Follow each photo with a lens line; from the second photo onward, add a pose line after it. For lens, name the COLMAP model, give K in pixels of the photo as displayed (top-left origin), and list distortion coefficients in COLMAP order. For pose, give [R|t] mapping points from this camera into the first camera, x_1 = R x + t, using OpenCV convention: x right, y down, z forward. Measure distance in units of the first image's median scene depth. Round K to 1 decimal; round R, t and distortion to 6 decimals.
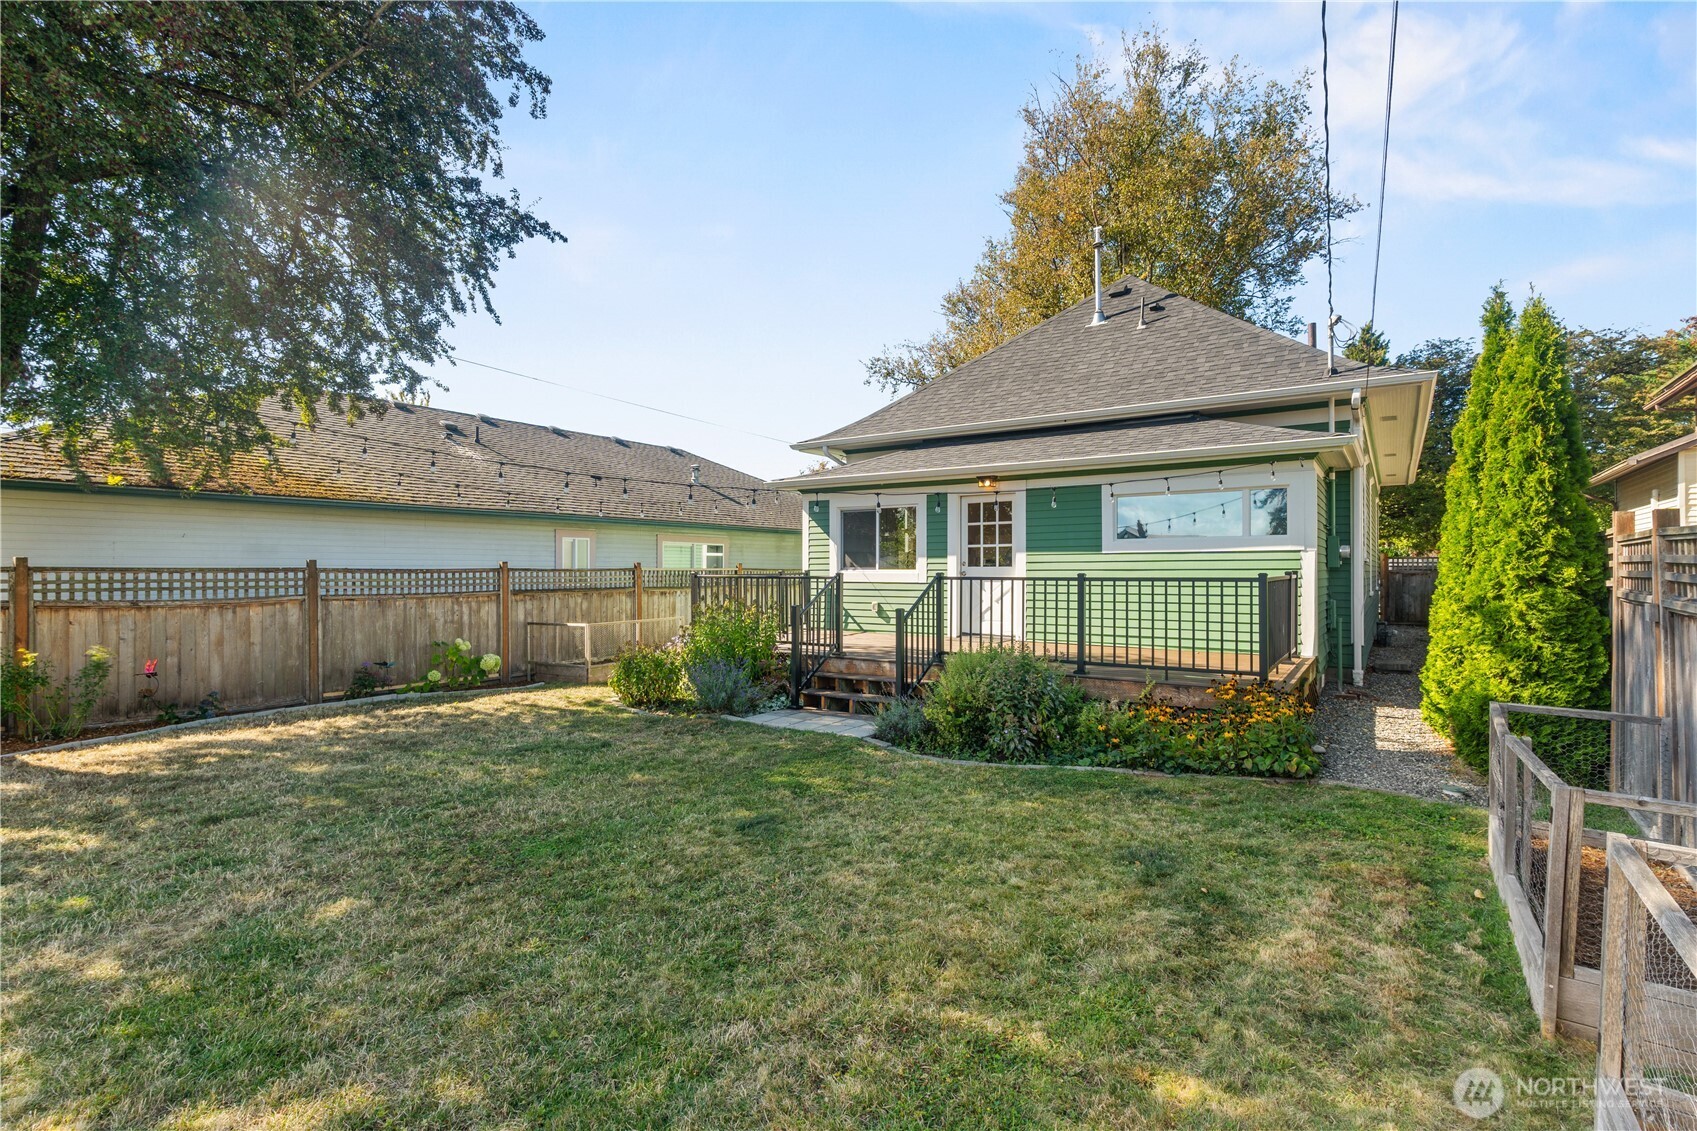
lens RADIAL K [[796.7, 0, 856.4], [0, 796.7, 571.7], [0, 0, 1]] dist [-0.006542, 0.000172]
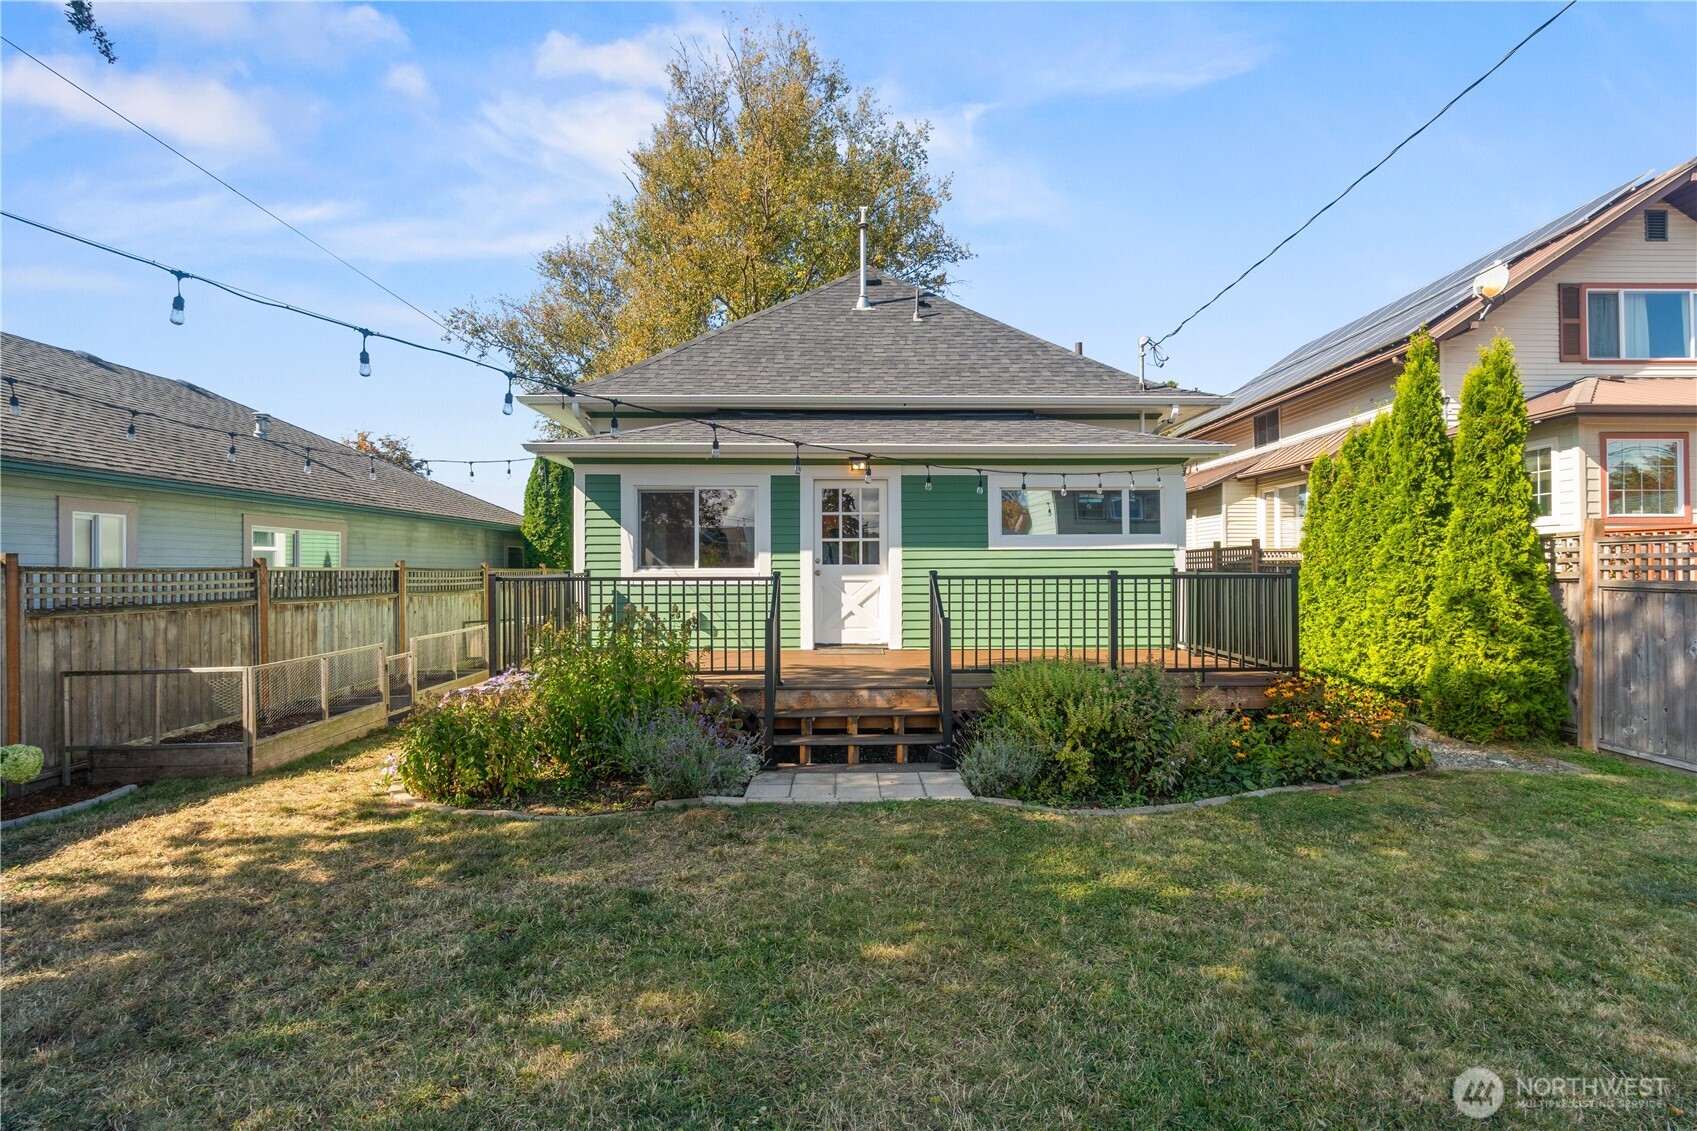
lens RADIAL K [[783.8, 0, 851.0], [0, 783.8, 572.1], [0, 0, 1]] dist [-0.007235, 0.000383]
pose [[0.807439, -0.003724, 0.589940, -0.317863], [0.004668, 0.999989, -0.000077, 0.002028], [-0.589933, 0.002816, 0.807447, 0.314521]]
